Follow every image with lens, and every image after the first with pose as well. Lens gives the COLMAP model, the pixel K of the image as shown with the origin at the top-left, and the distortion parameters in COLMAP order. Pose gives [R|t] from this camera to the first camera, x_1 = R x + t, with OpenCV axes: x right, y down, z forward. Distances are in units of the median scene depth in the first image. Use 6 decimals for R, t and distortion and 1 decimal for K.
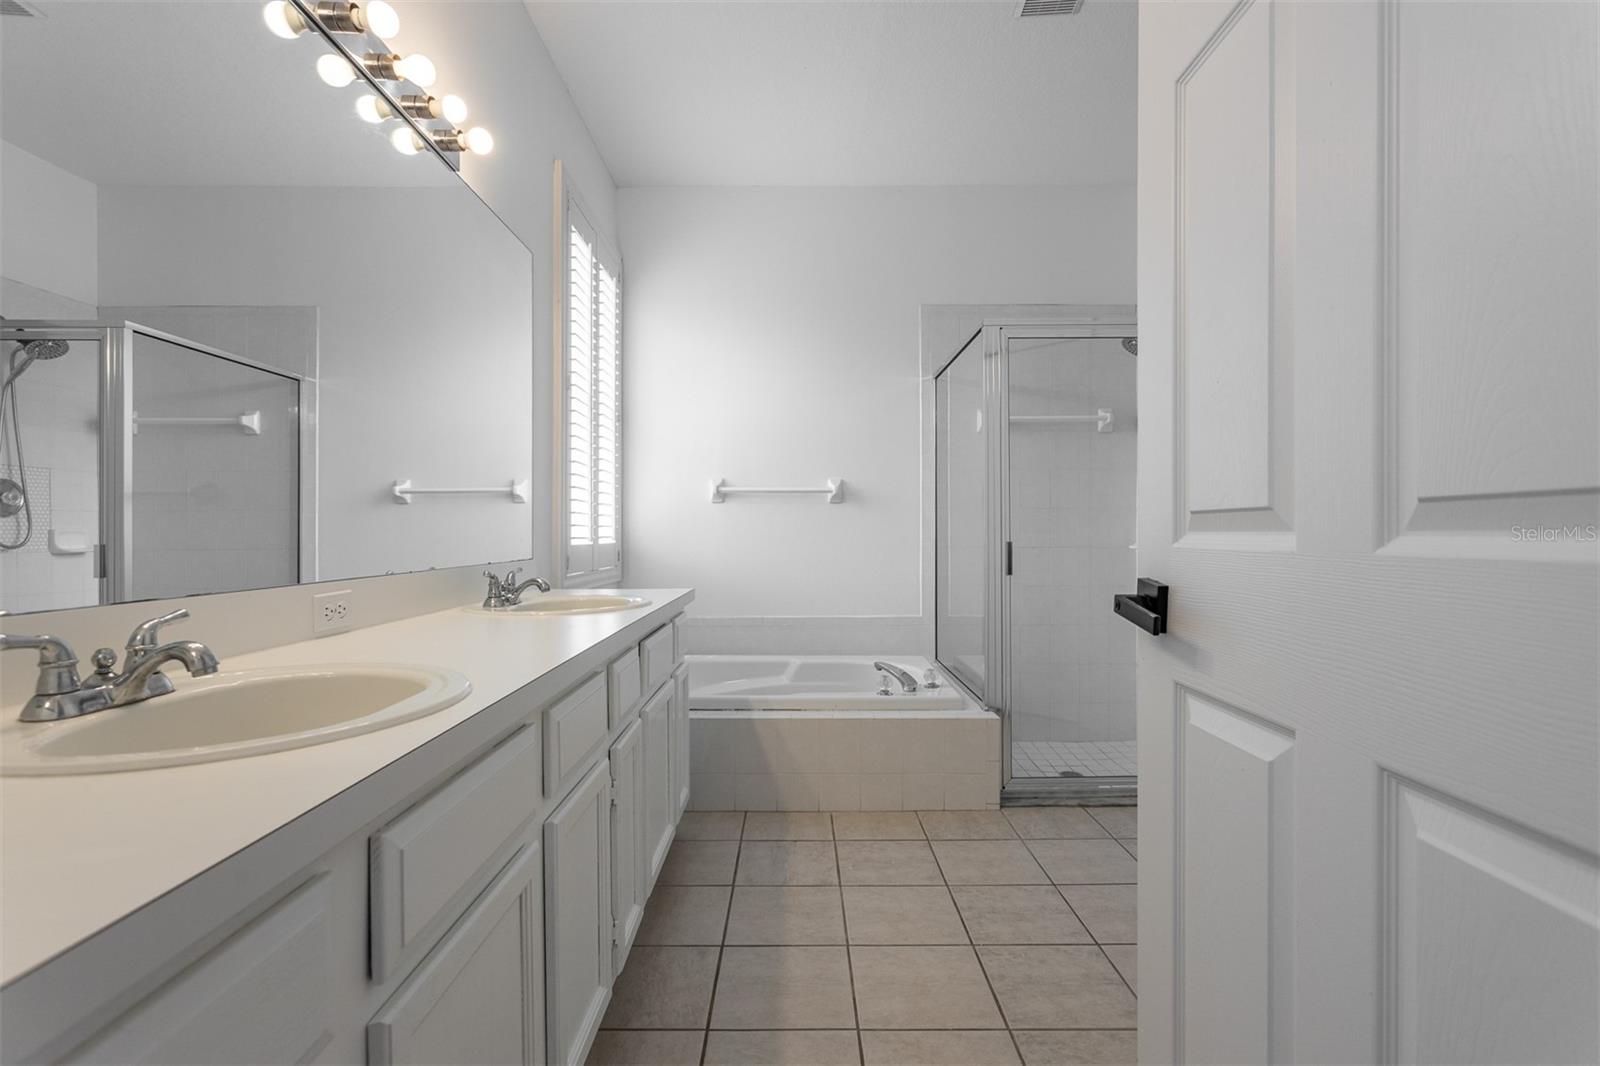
lens RADIAL K [[746.0, 0, 788.7], [0, 746.0, 525.4], [0, 0, 1]] dist [-0.020522, 0.017236]
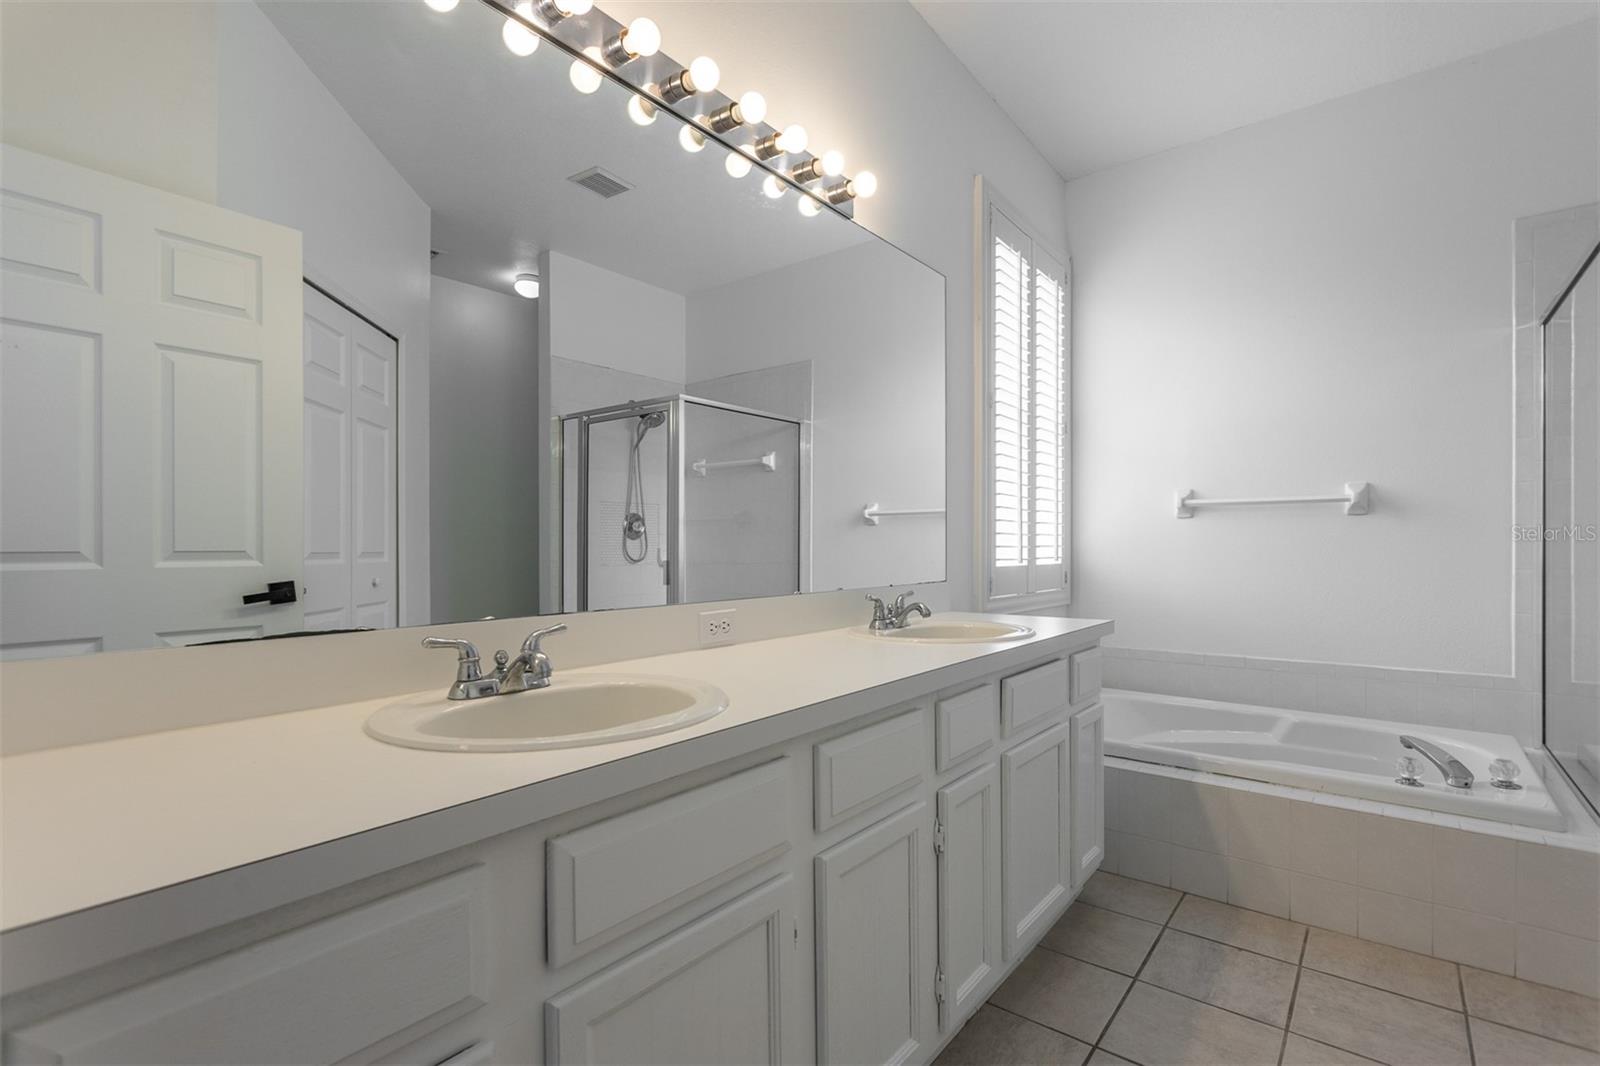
lens RADIAL K [[740.4, 0, 806.1], [0, 740.4, 541.8], [0, 0, 1]] dist [-0.010127, 0.005468]
pose [[0.781615, -0.000941, -0.623760, 0.125404], [0.005392, 0.999972, 0.005249, -0.013621], [0.623737, -0.007466, 0.781598, 0.093142]]
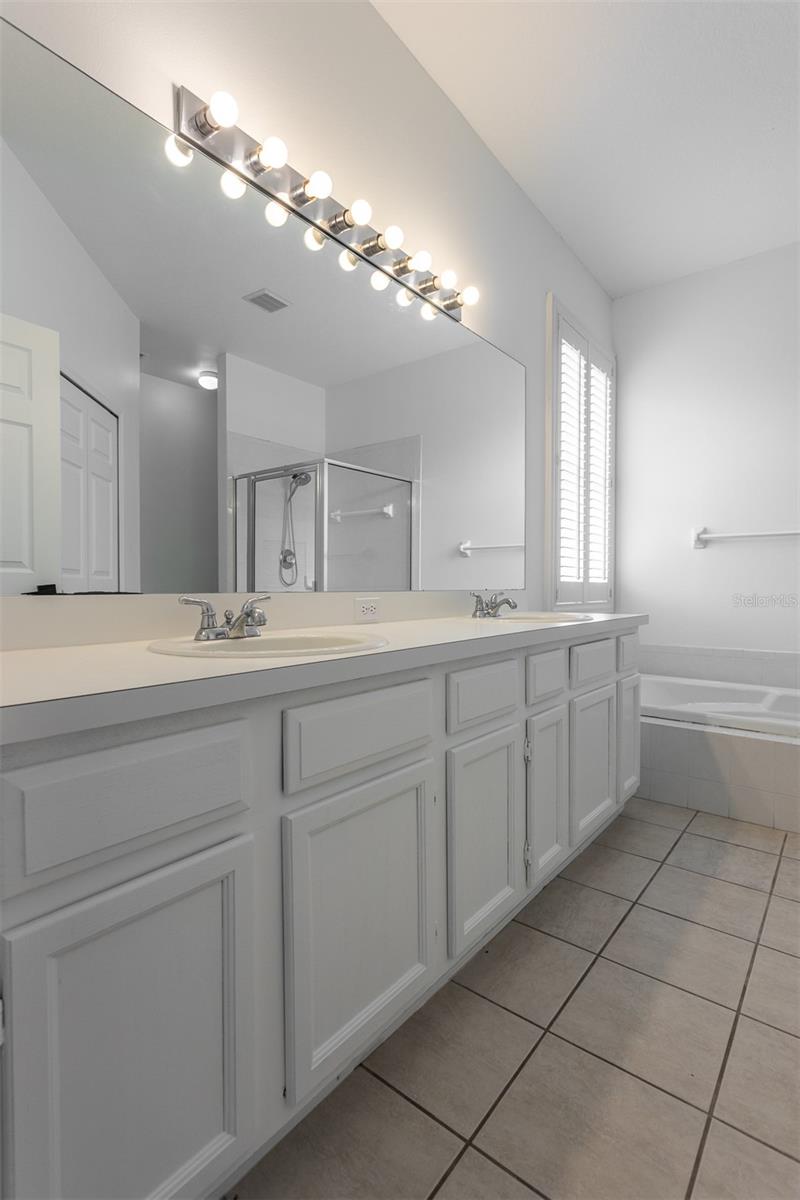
lens RADIAL K [[566.0, 0, 401.1], [0, 566.0, 593.2], [0, 0, 1]] dist [-0.011493, 0.005716]
pose [[0.777262, 0.009858, -0.629099, 0.130373], [0.001428, 0.999847, 0.017432, 0.031467], [0.629175, -0.014447, 0.777130, 0.036695]]
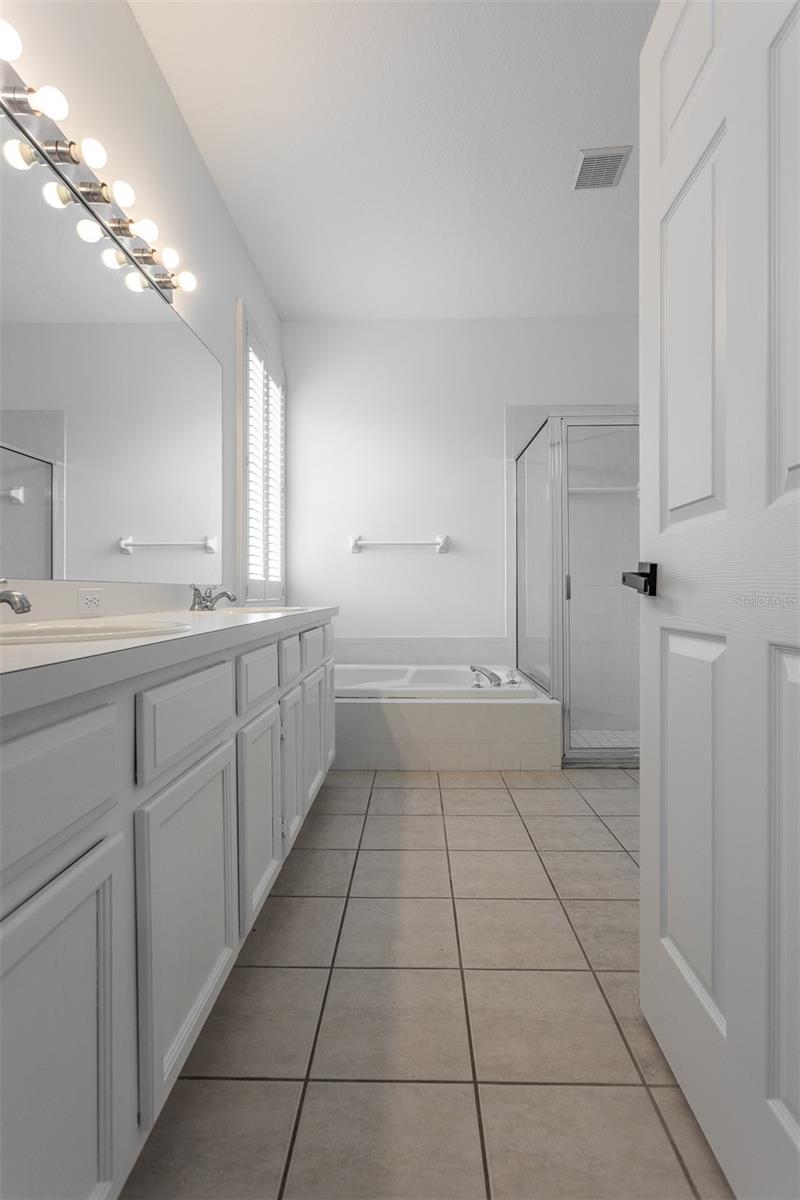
lens RADIAL K [[573.0, 0, 399.1], [0, 573.0, 592.2], [0, 0, 1]] dist [-0.021282, 0.017707]
pose [[0.999784, 0.000015, -0.020792, 0.007342], [0.000036, 0.999997, 0.002441, 0.051996], [0.020792, -0.002441, 0.999781, -0.057191]]
